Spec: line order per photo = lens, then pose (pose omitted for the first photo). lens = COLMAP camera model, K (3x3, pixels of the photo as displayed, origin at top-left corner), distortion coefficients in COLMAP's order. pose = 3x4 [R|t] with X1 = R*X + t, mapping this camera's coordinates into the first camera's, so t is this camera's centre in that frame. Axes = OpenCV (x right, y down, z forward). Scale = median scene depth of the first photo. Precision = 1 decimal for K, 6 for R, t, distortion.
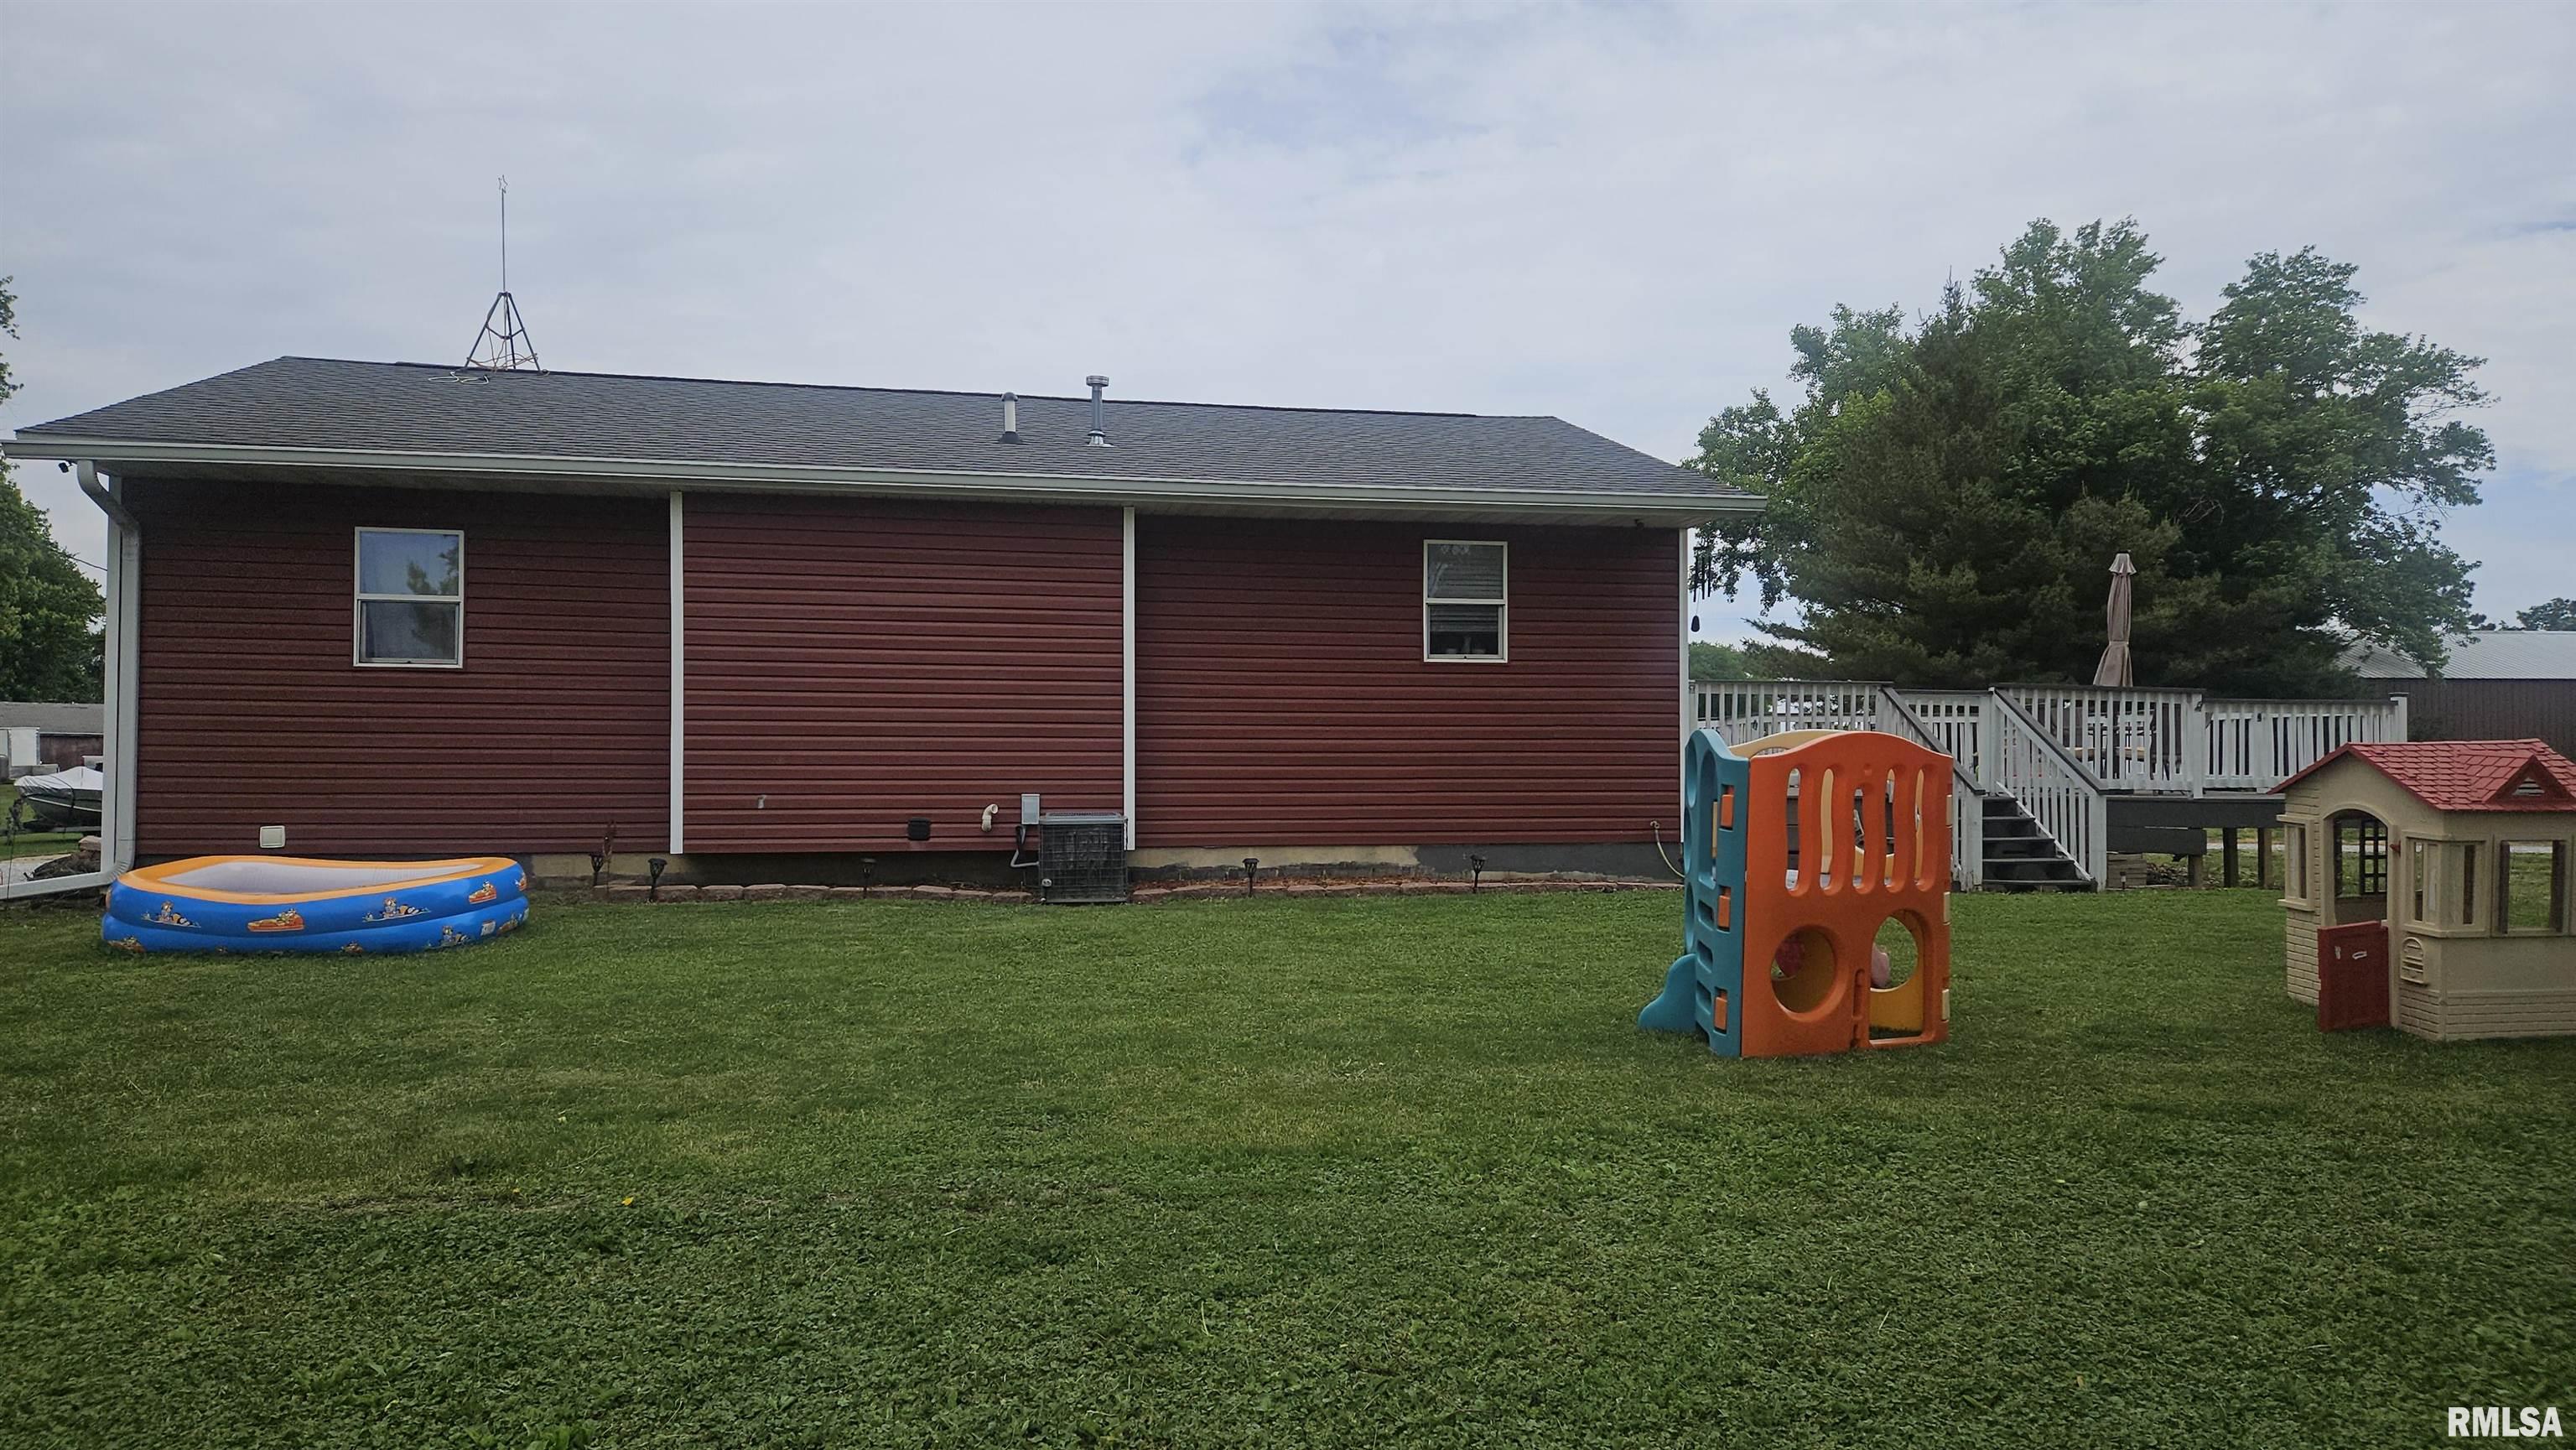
lens RADIAL K [[1674.8, 0, 1325.6], [0, 1674.8, 719.1], [0, 0, 1]] dist [0.063358, -0.046979]
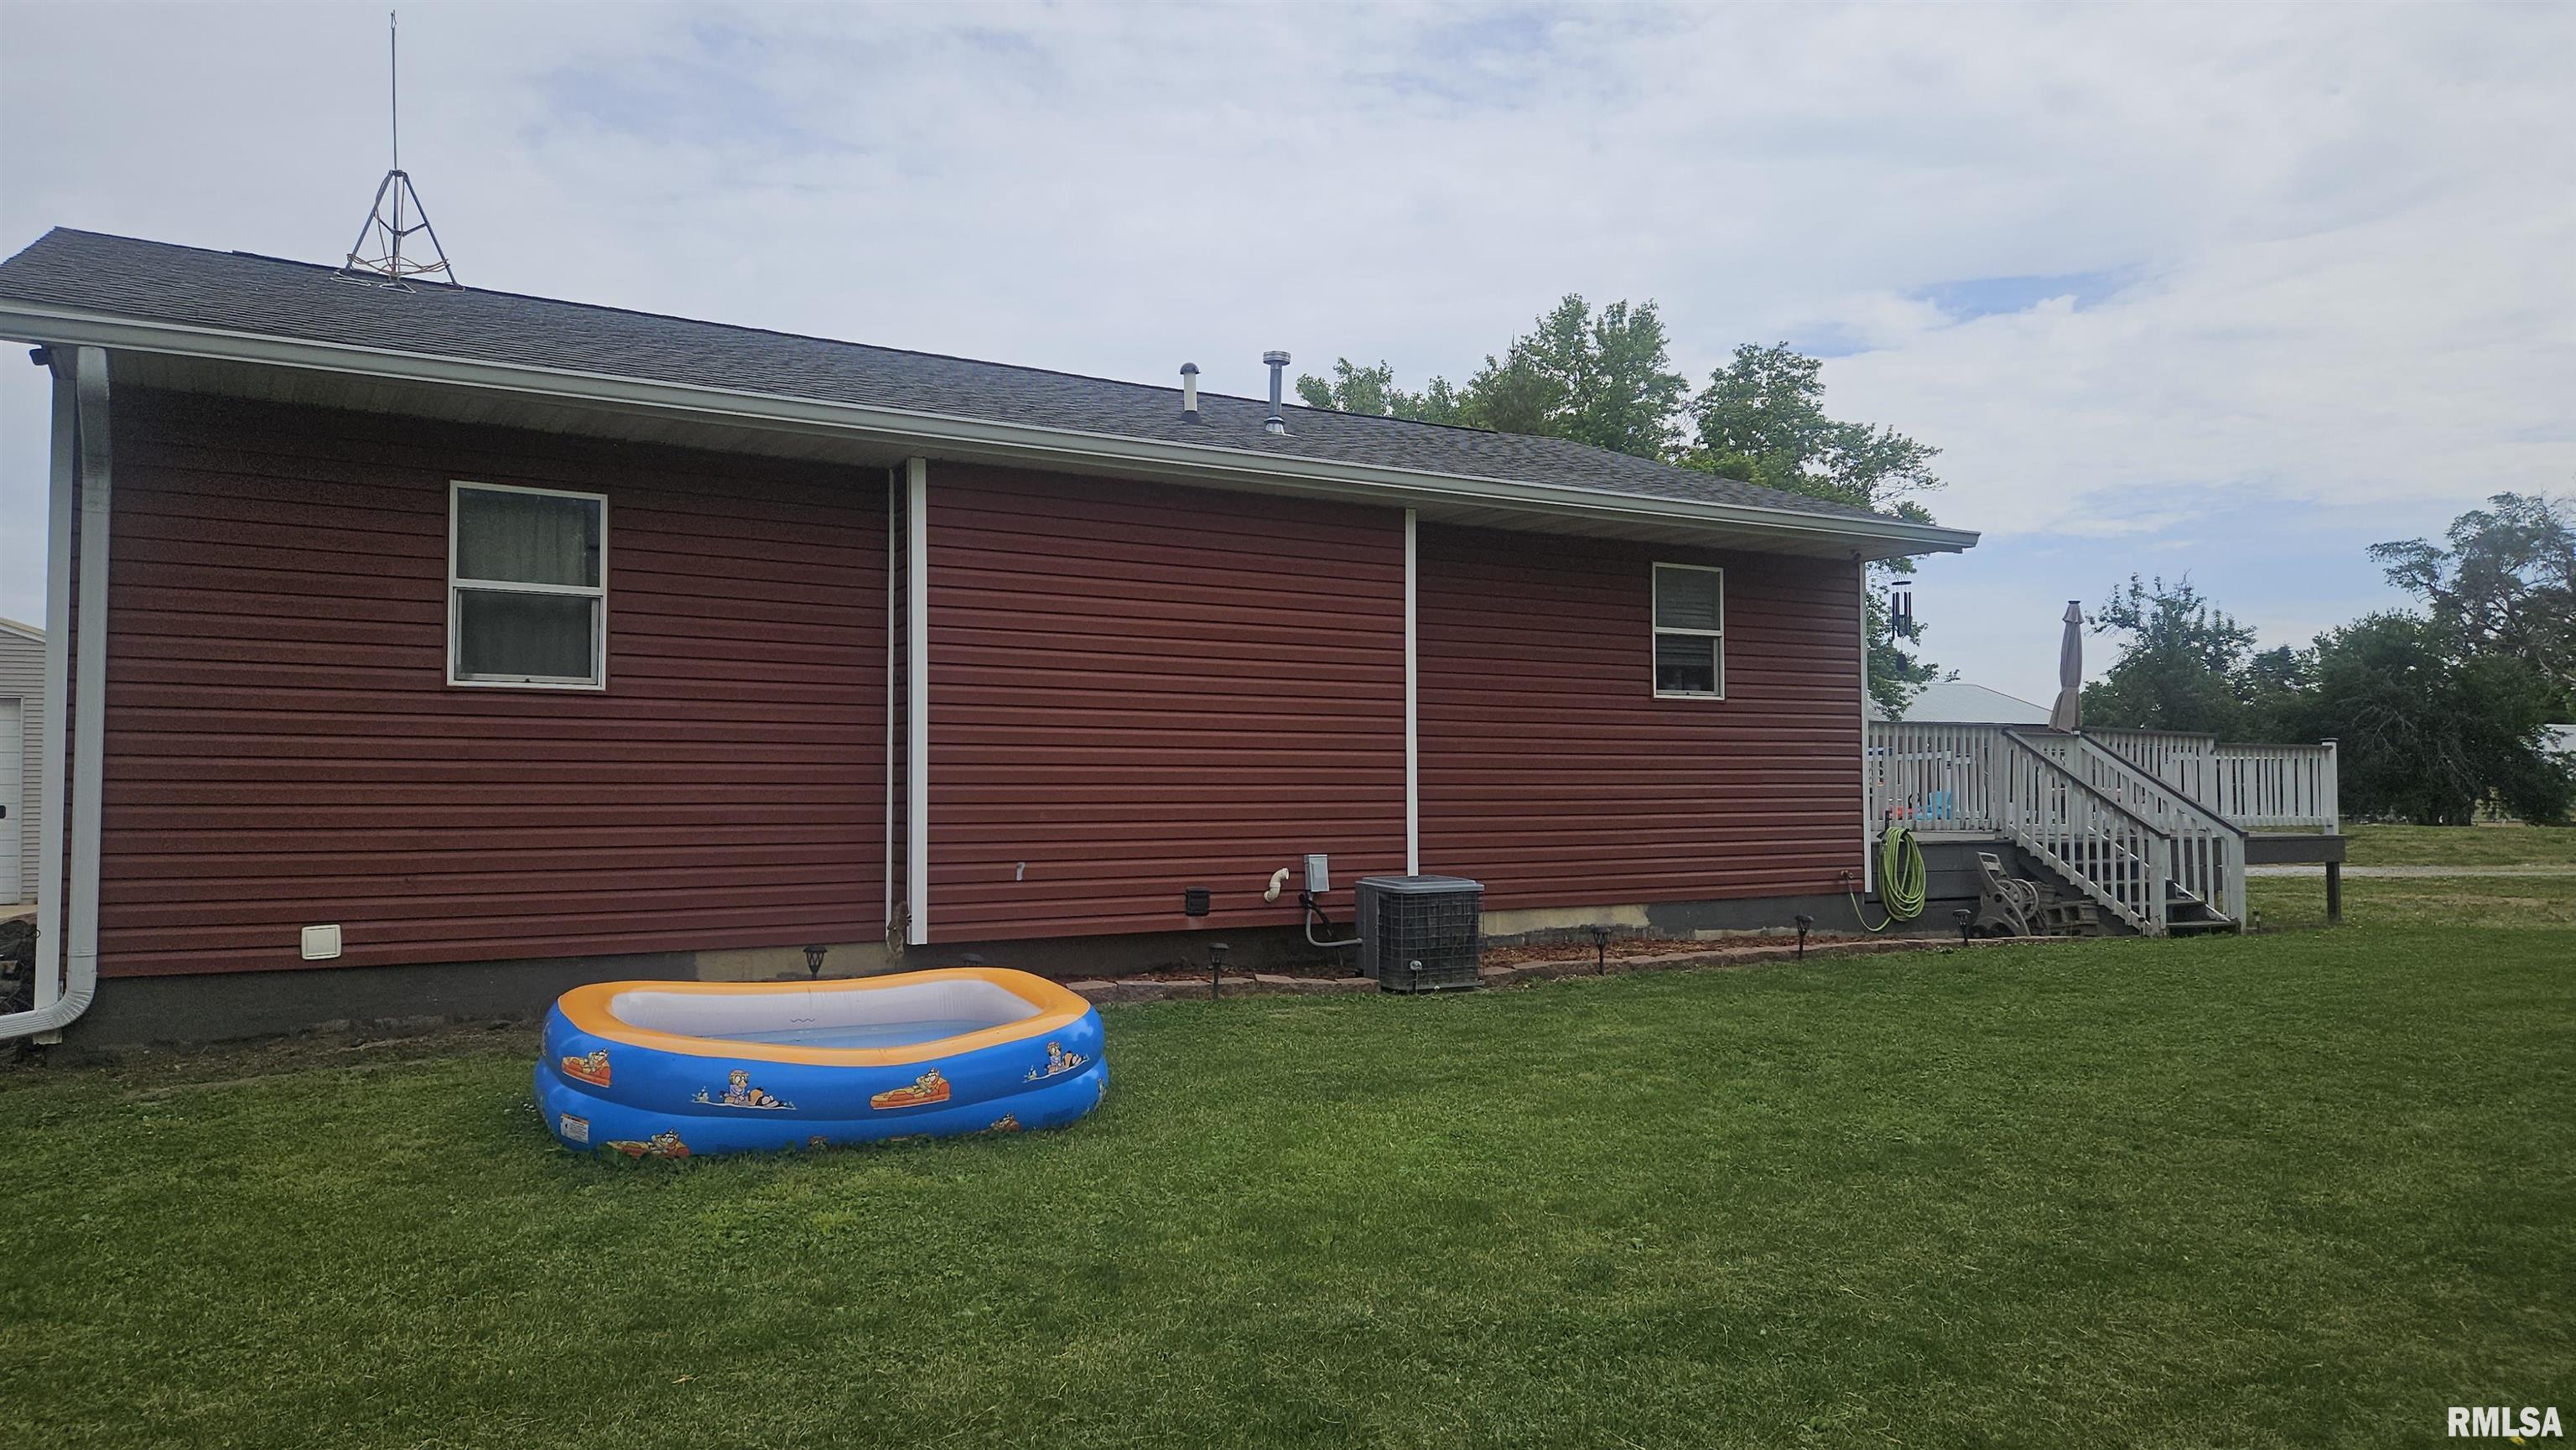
lens RADIAL K [[1674.8, 0, 1325.6], [0, 1674.8, 719.1], [0, 0, 1]] dist [0.063358, -0.046979]
pose [[0.941538, 0.009360, 0.336777, -0.404495], [-0.002576, 0.999785, -0.020585, -0.003945], [-0.336897, 0.018514, 0.941360, 0.211489]]
